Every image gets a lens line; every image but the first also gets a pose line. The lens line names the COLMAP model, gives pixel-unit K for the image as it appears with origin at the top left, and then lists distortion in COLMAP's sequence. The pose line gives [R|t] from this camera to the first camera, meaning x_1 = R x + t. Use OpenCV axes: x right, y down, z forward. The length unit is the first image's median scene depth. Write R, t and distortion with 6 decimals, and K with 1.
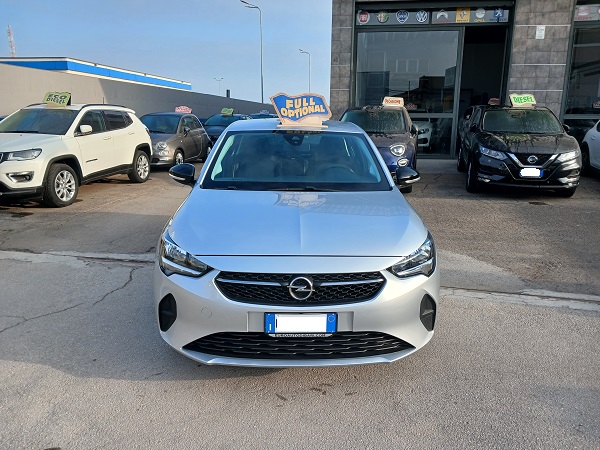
lens RADIAL K [[474.3, 0, 304.0], [0, 474.3, 226.4], [0, 0, 1]] dist [0.023090, -0.015890]
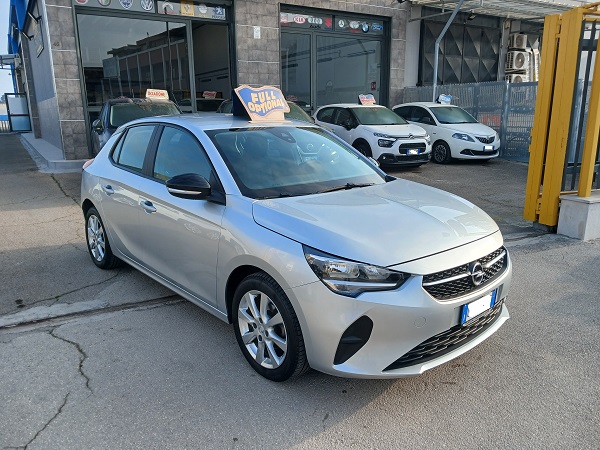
lens RADIAL K [[474.3, 0, 304.0], [0, 474.3, 226.4], [0, 0, 1]] dist [0.023090, -0.015890]
pose [[0.770247, -0.166827, 0.615540, -0.183285], [0.157403, 0.985050, 0.070010, -0.021065], [-0.618017, 0.042962, 0.784990, 0.078184]]
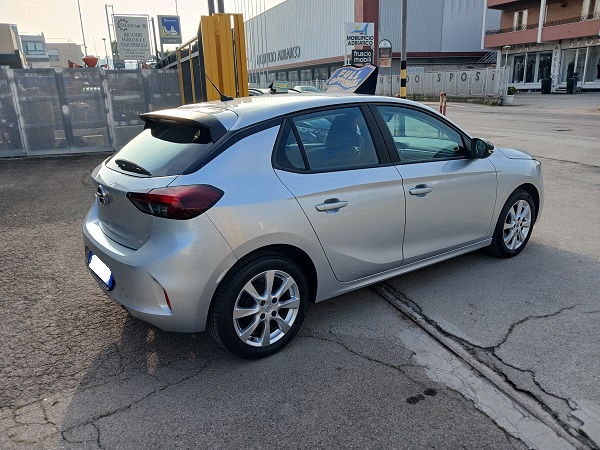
lens RADIAL K [[474.3, 0, 304.0], [0, 474.3, 226.4], [0, 0, 1]] dist [0.023090, -0.015890]
pose [[-0.566545, -0.226583, 0.792267, -0.254460], [0.210960, 0.889530, 0.405256, -0.130503], [-0.796570, 0.396732, -0.456158, 0.541465]]
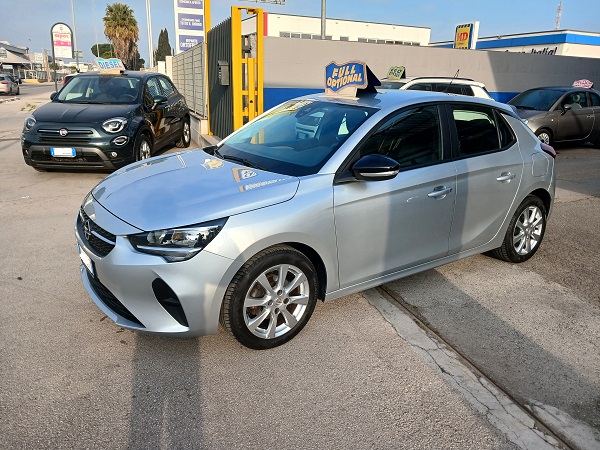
lens RADIAL K [[474.3, 0, 304.0], [0, 474.3, 226.4], [0, 0, 1]] dist [0.023090, -0.015890]
pose [[0.550557, 0.247132, -0.797378, 0.241020], [-0.209285, 0.965533, 0.154745, -0.033526], [0.808137, 0.081684, 0.583302, 0.145994]]
